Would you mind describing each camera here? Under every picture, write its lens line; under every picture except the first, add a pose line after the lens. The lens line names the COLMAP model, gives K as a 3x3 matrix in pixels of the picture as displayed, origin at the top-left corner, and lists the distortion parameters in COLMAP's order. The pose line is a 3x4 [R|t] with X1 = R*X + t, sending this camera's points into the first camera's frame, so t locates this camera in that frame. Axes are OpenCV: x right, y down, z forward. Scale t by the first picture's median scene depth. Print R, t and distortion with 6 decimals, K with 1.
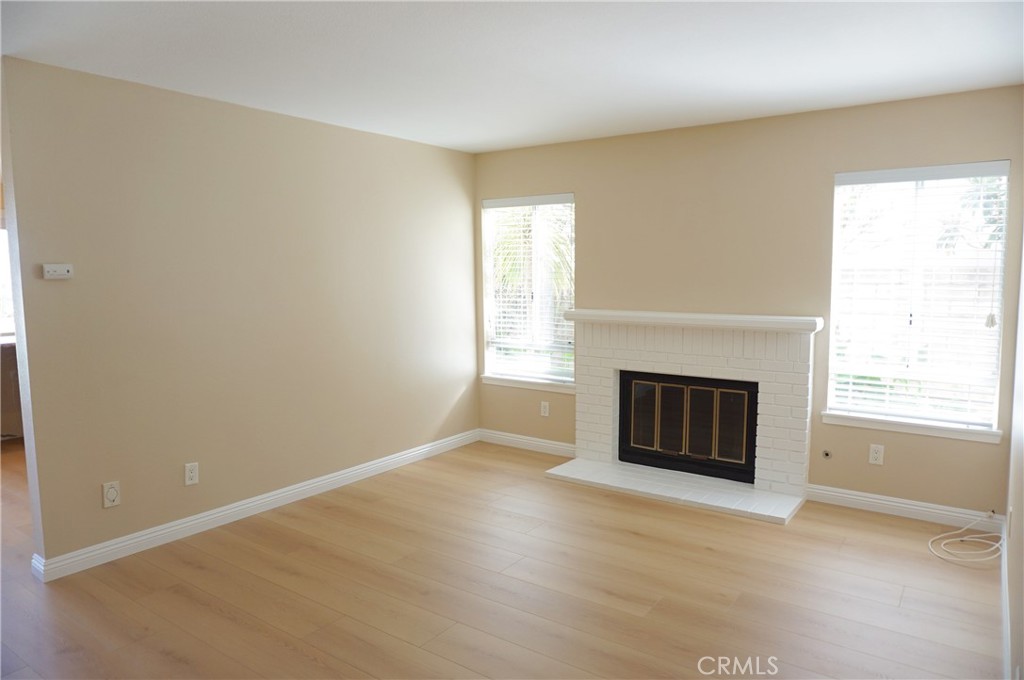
lens RADIAL K [[683.3, 0, 514.8], [0, 683.3, 336.3], [0, 0, 1]] dist [-0.048782, 0.029365]
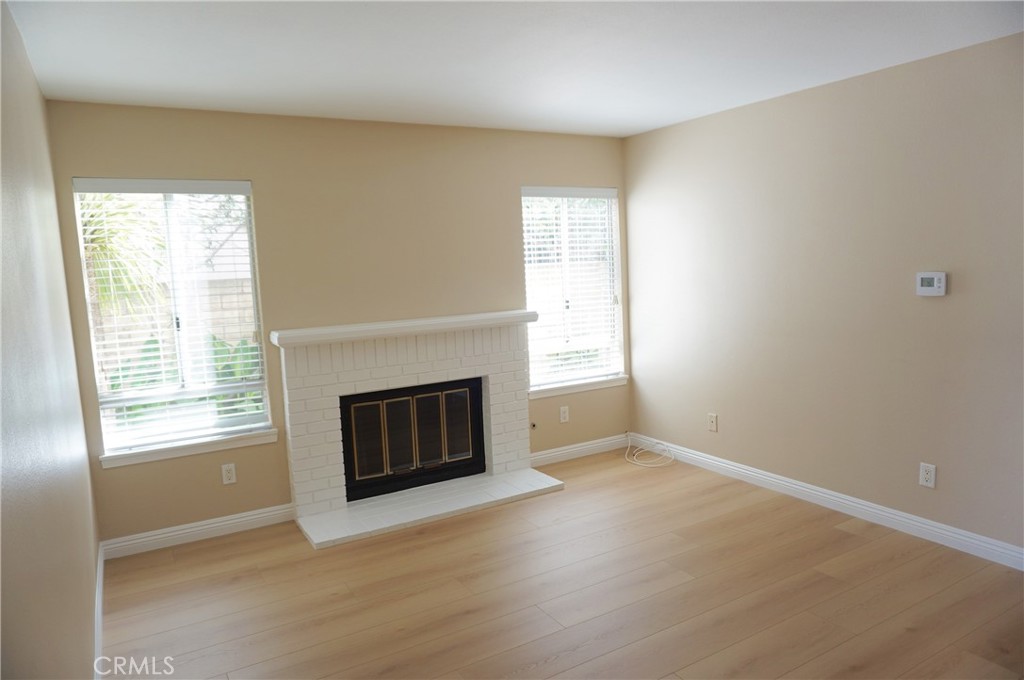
lens RADIAL K [[683.3, 0, 516.2], [0, 683.3, 345.6], [0, 0, 1]] dist [-0.048782, 0.029365]
pose [[0.398729, -0.123311, 0.908741, -0.531669], [0.130441, 0.988470, 0.076896, -0.050462], [-0.907745, 0.087877, 0.410216, 0.458018]]
